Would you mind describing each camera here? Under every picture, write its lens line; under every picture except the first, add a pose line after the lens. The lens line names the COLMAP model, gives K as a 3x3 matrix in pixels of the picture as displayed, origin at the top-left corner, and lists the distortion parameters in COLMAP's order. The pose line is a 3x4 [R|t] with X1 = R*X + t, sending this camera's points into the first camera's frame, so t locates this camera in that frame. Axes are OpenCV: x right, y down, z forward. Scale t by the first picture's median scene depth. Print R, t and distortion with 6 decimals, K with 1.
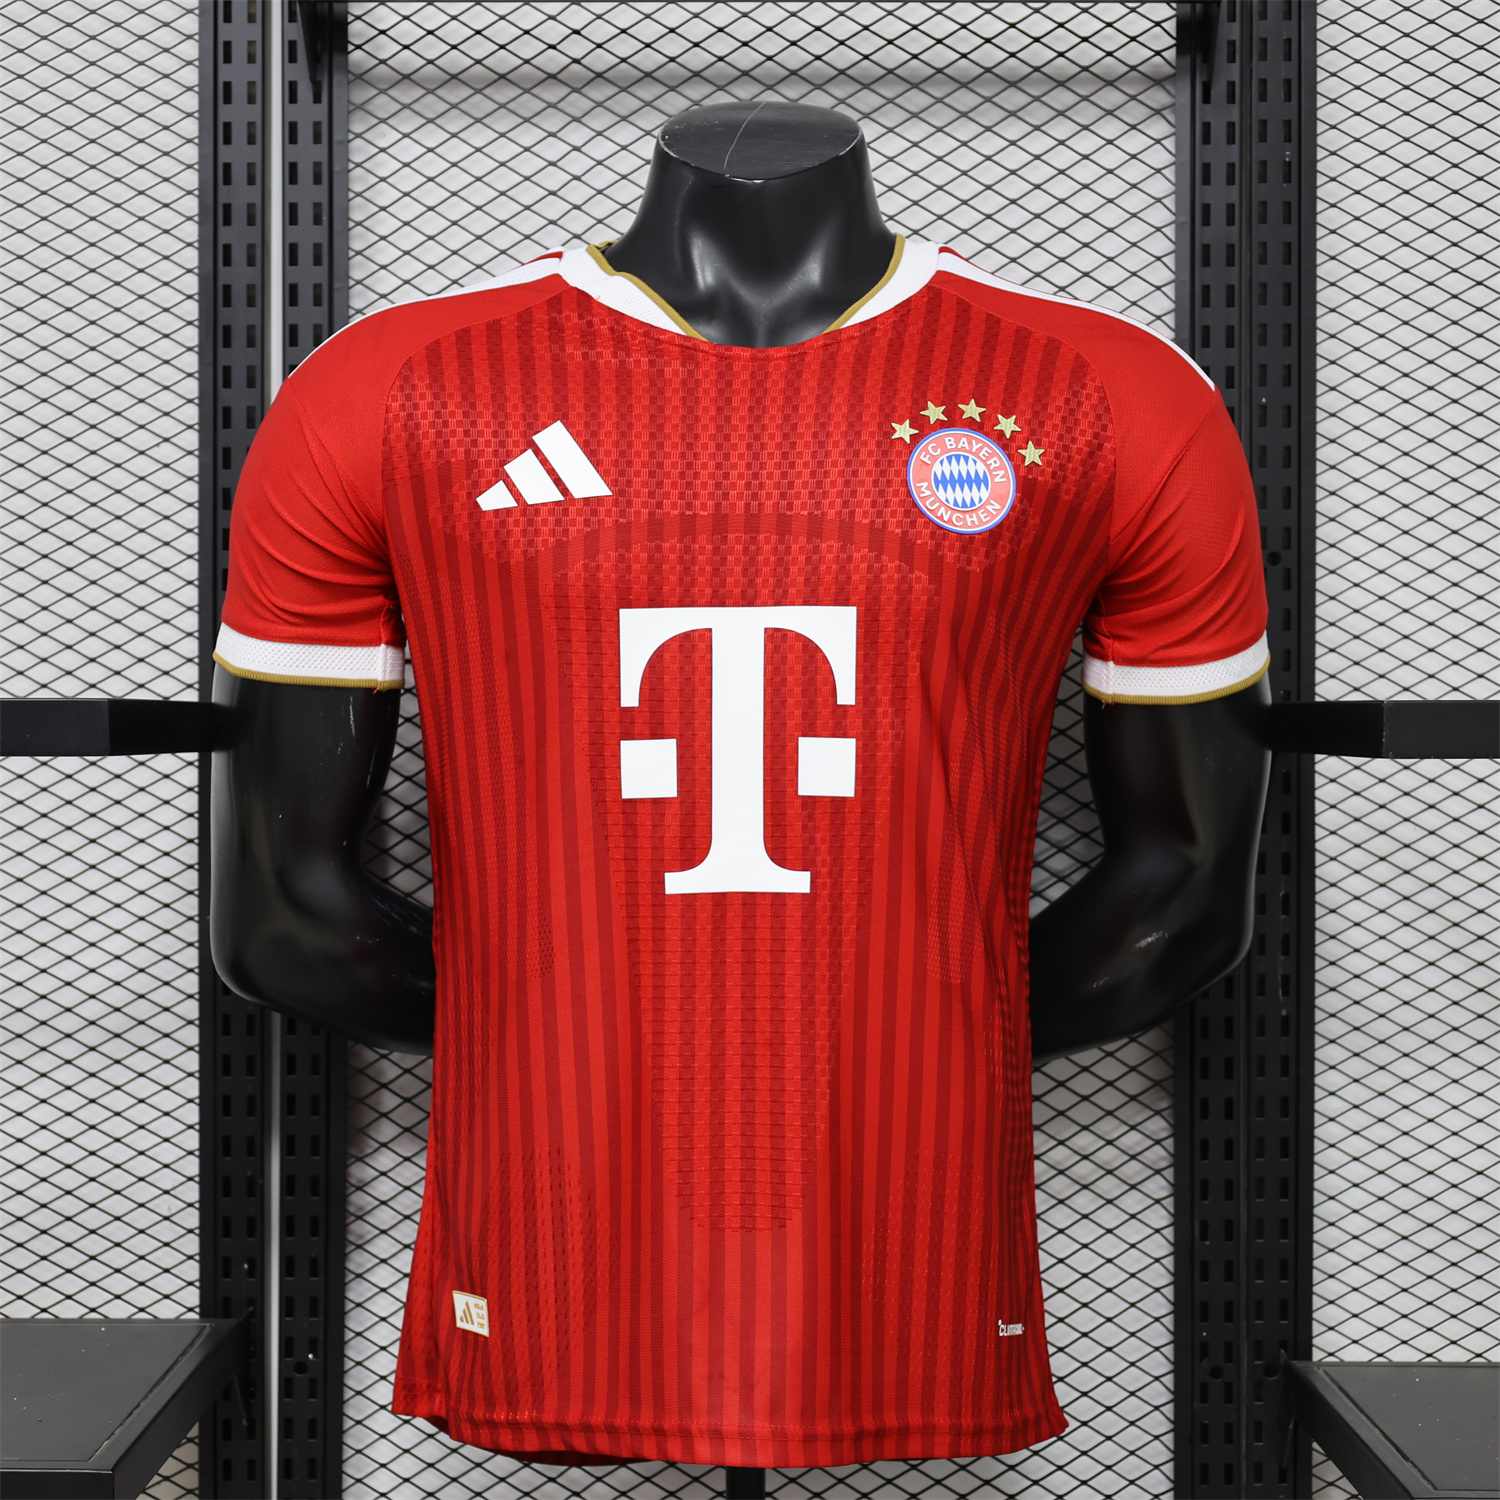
lens RADIAL K [[2784.1, 0, 750.0], [0, 2784.1, 750.0], [0, 0, 1]] dist [0.023311, -0.057842]
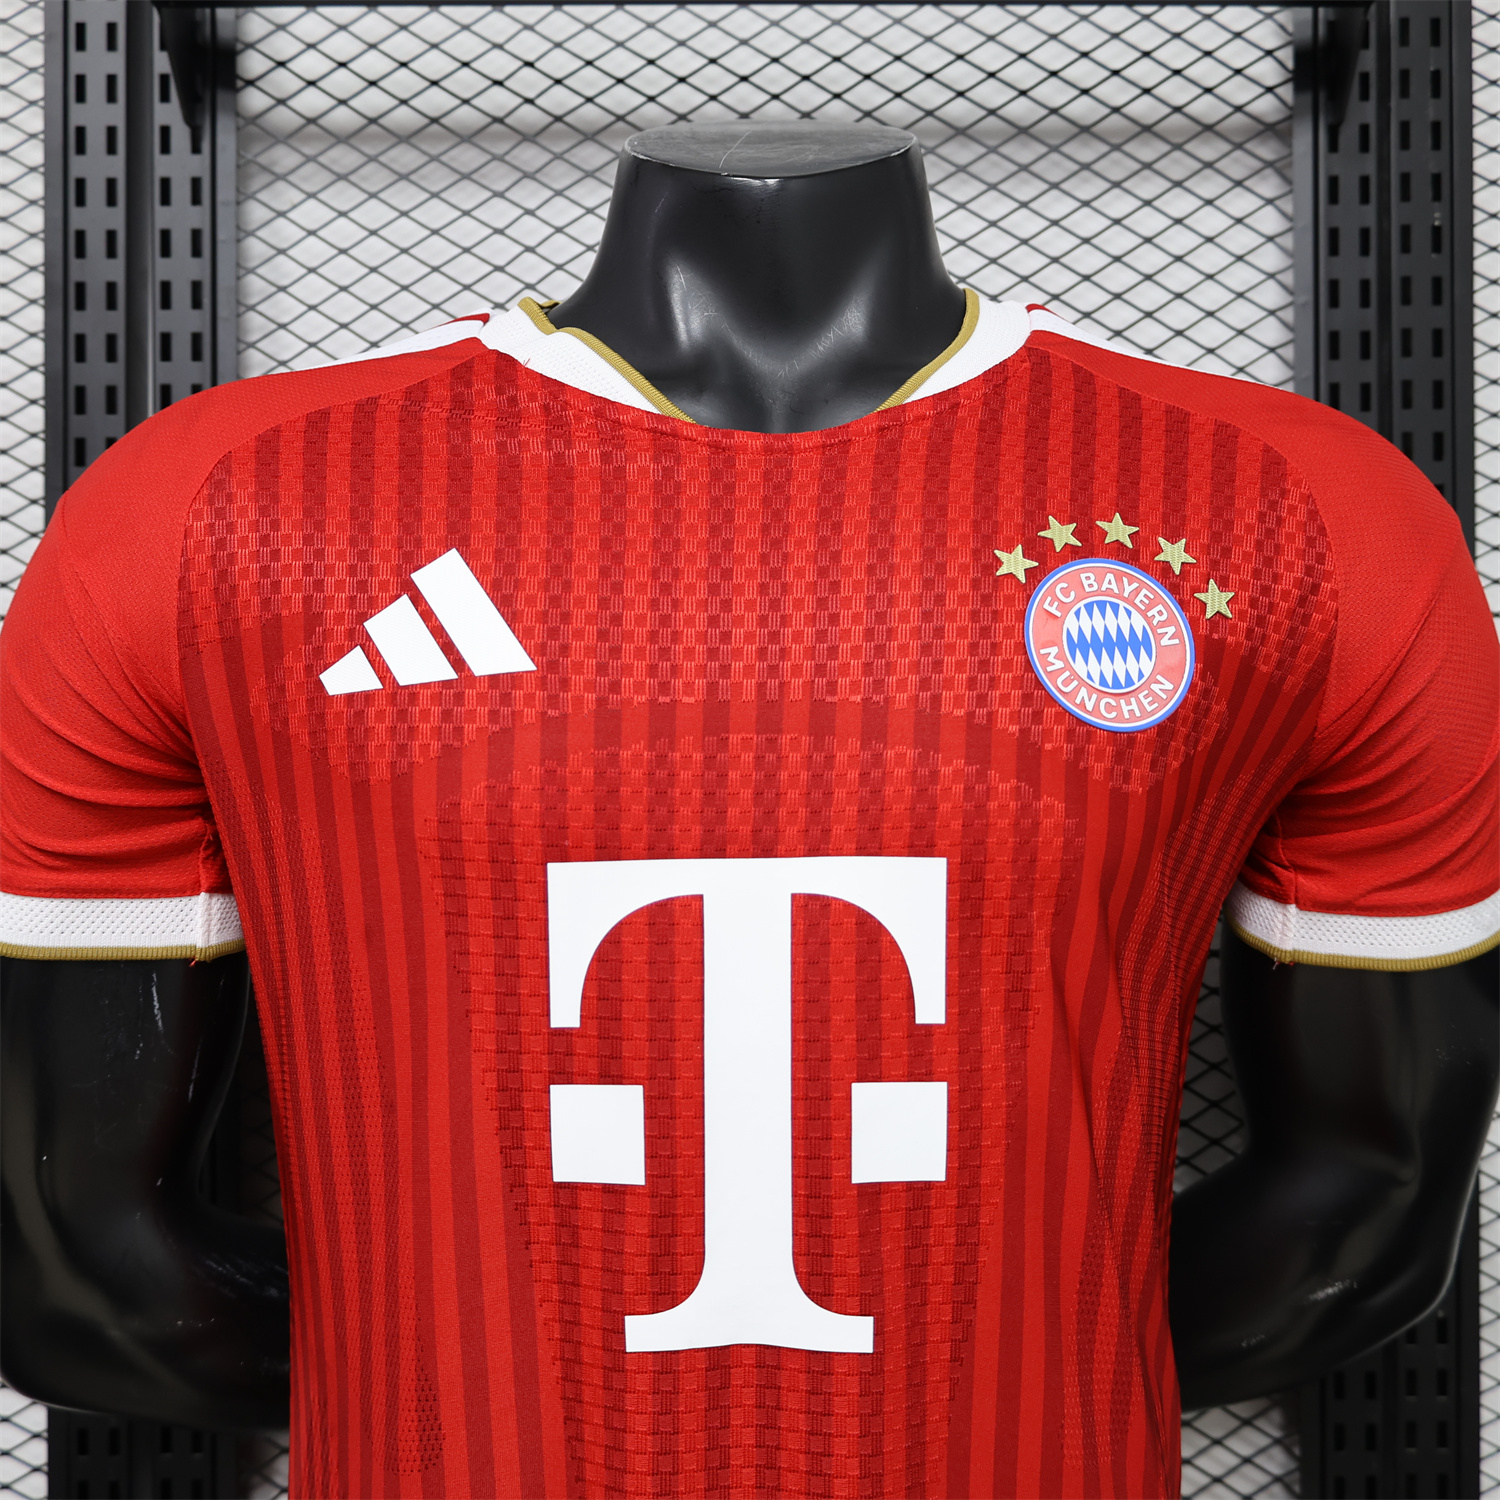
lens RADIAL K [[1766.1, 0, 750.0], [0, 1766.1, 750.0], [0, 0, 1]] dist [-0.013331, 0.002305]
pose [[0.999934, -0.004382, 0.010621, -0.007409], [0.004587, 0.999803, -0.019332, -0.065993], [-0.010534, 0.019379, 0.999757, 0.611459]]
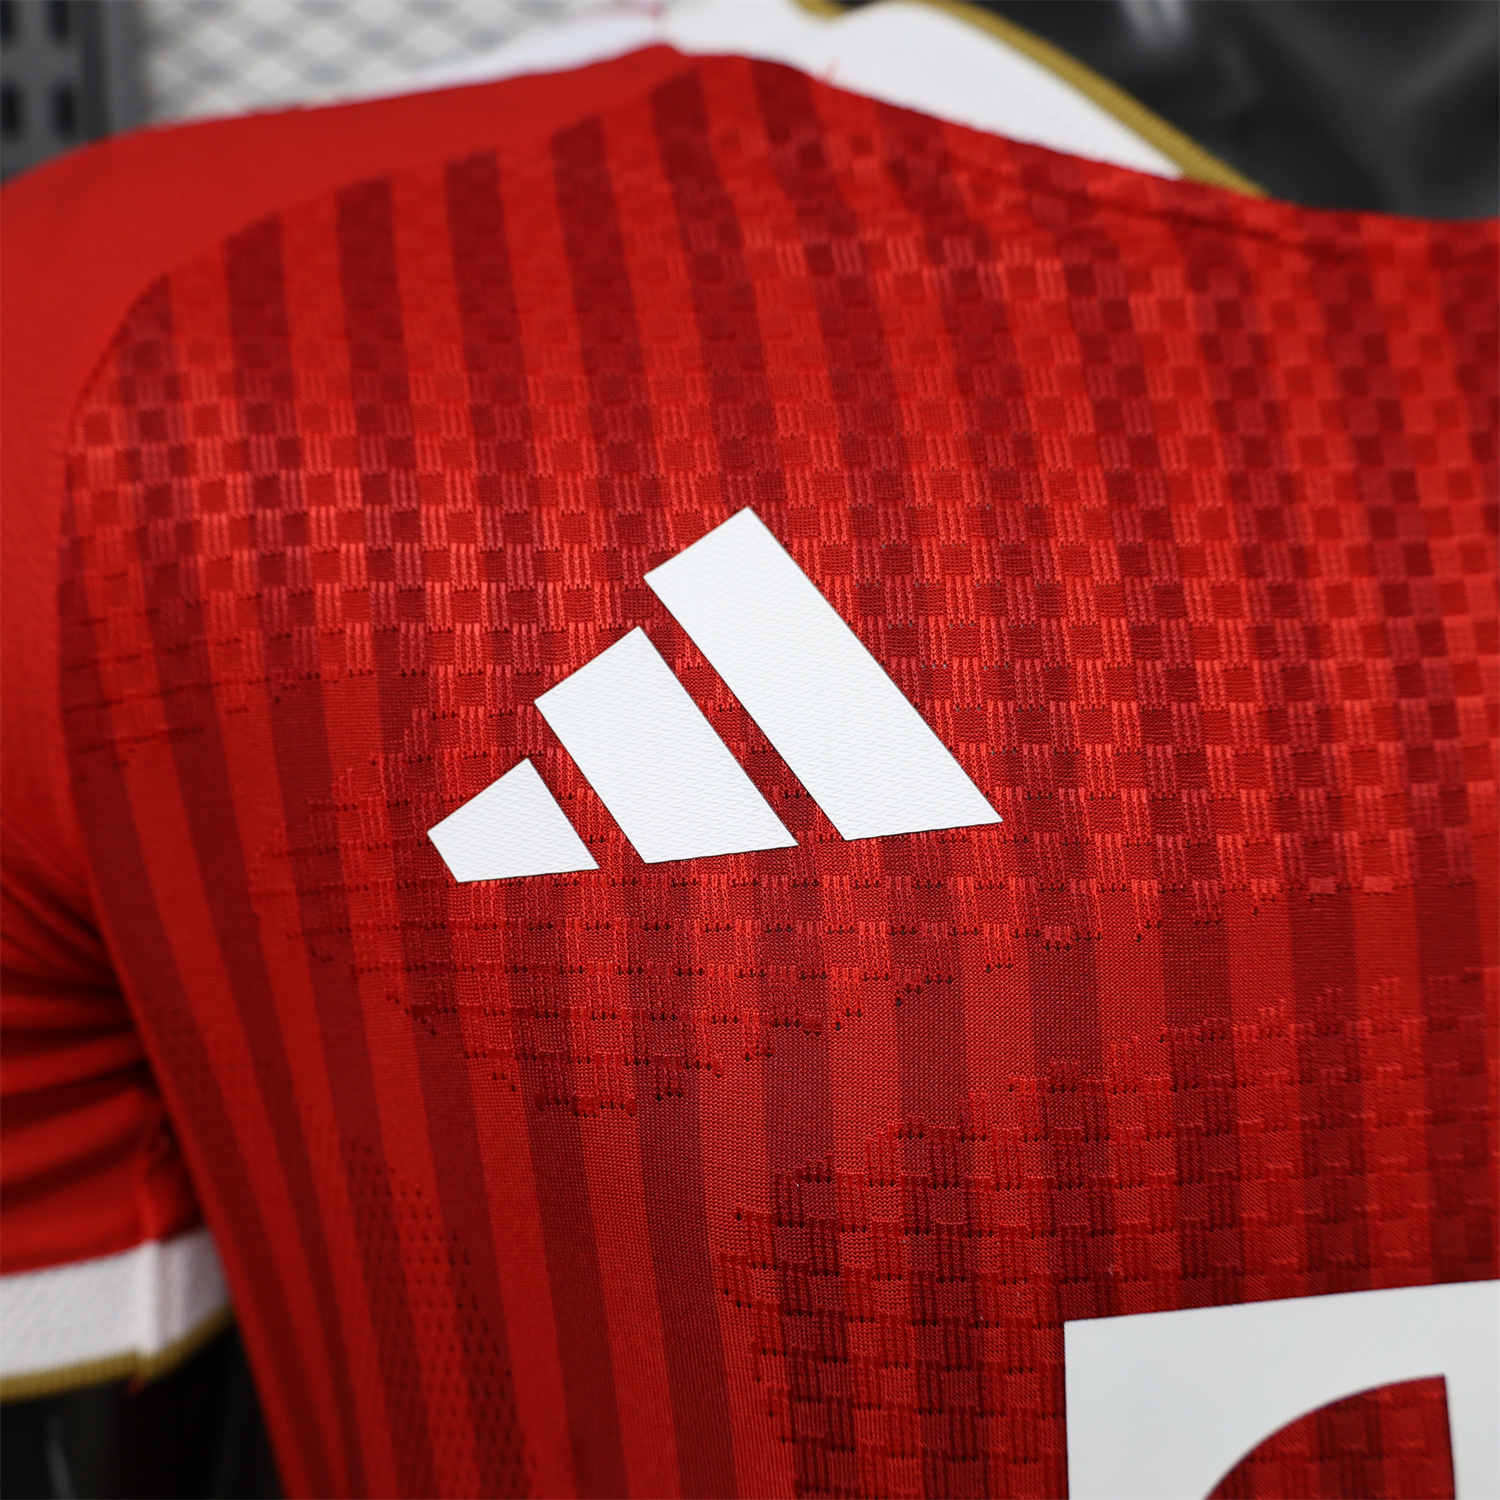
lens RADIAL K [[1845.7, 0, 836.8], [0, 1845.7, 748.1], [0, 0, 1]] dist [-0.002617, -0.004781]
pose [[0.995417, -0.034980, 0.089006, -0.076386], [0.030291, 0.998108, 0.053503, -0.105518], [-0.090710, -0.050562, 0.994593, 0.834625]]
